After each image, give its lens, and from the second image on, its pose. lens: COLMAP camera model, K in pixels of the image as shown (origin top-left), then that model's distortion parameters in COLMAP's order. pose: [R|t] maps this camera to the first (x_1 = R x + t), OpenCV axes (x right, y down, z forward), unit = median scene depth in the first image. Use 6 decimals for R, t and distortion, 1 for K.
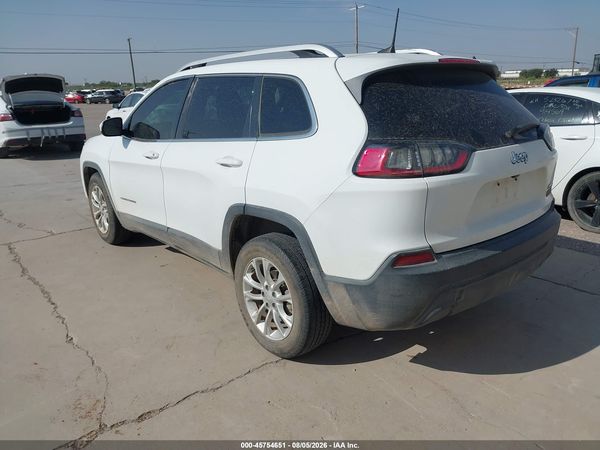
lens RADIAL K [[478.8, 0, 304.1], [0, 478.8, 227.3], [0, 0, 1]] dist [0.012453, 0.002041]
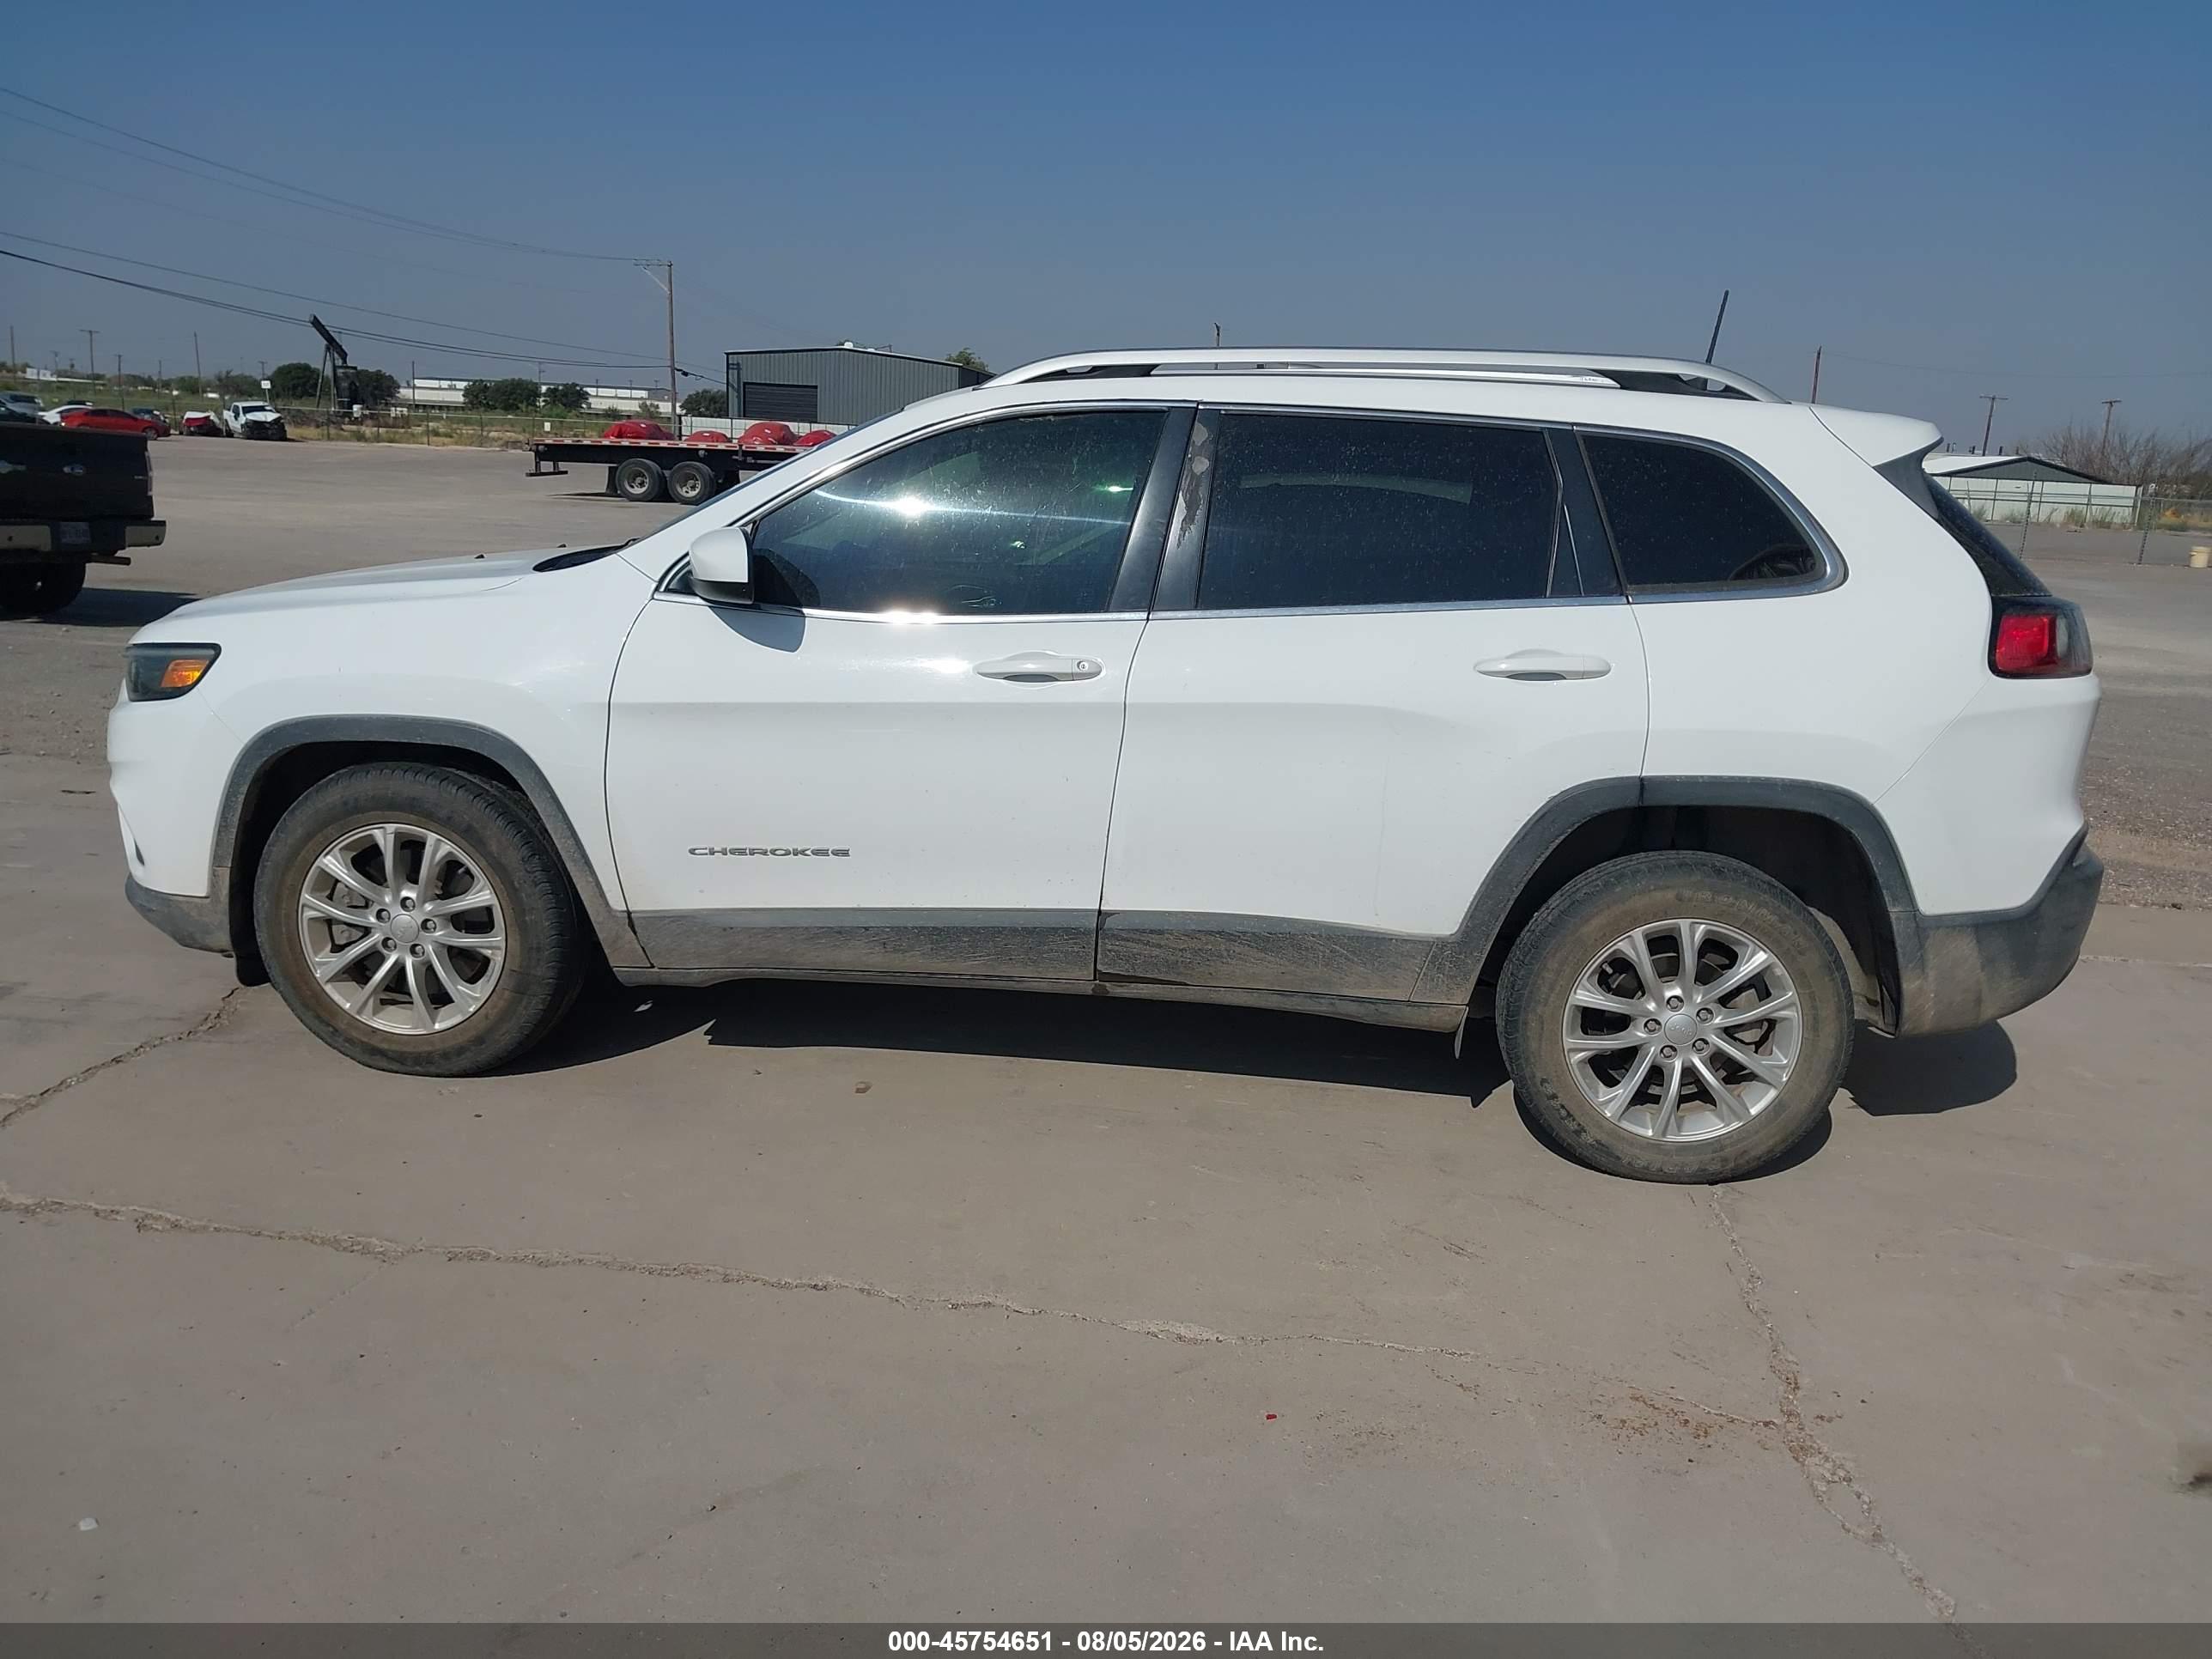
lens RADIAL K [[1724.6, 0, 1101.0], [0, 1724.6, 812.3], [0, 0, 1]] dist [0.036621, -0.039794]
pose [[0.735989, -0.096149, 0.670131, -1.303566], [0.142267, 0.989726, -0.014244, -0.061593], [-0.661876, 0.105821, 0.742106, 0.294618]]
